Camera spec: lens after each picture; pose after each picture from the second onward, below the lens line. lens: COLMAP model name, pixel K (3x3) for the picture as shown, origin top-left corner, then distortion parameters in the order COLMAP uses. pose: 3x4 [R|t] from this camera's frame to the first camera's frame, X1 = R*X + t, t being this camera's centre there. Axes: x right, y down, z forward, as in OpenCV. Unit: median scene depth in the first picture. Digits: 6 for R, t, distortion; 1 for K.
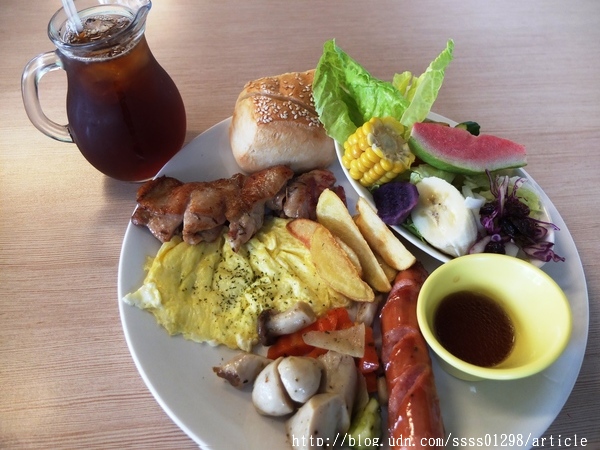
lens RADIAL K [[471.1, 0, 300.0], [0, 471.1, 225.0], [0, 0, 1]] dist [-0.040725, -0.001274]
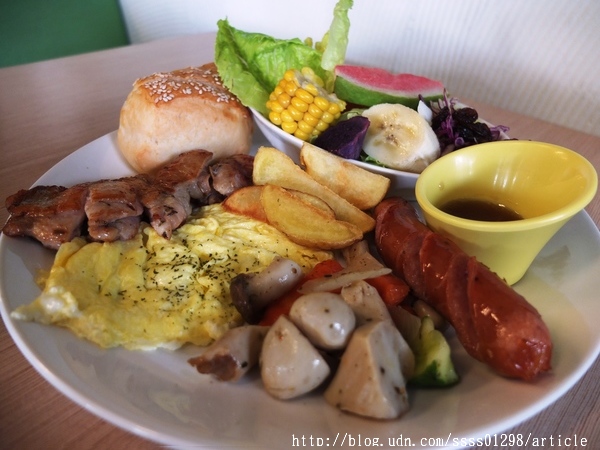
lens RADIAL K [[475.7, 0, 316.5], [0, 475.7, 196.2], [0, 0, 1]] dist [-0.032245, 0.003685]
pose [[0.917271, -0.195152, 0.347173, -0.170862], [0.293784, 0.920114, -0.259000, 0.261509], [-0.268895, 0.339567, 0.901327, 0.239980]]
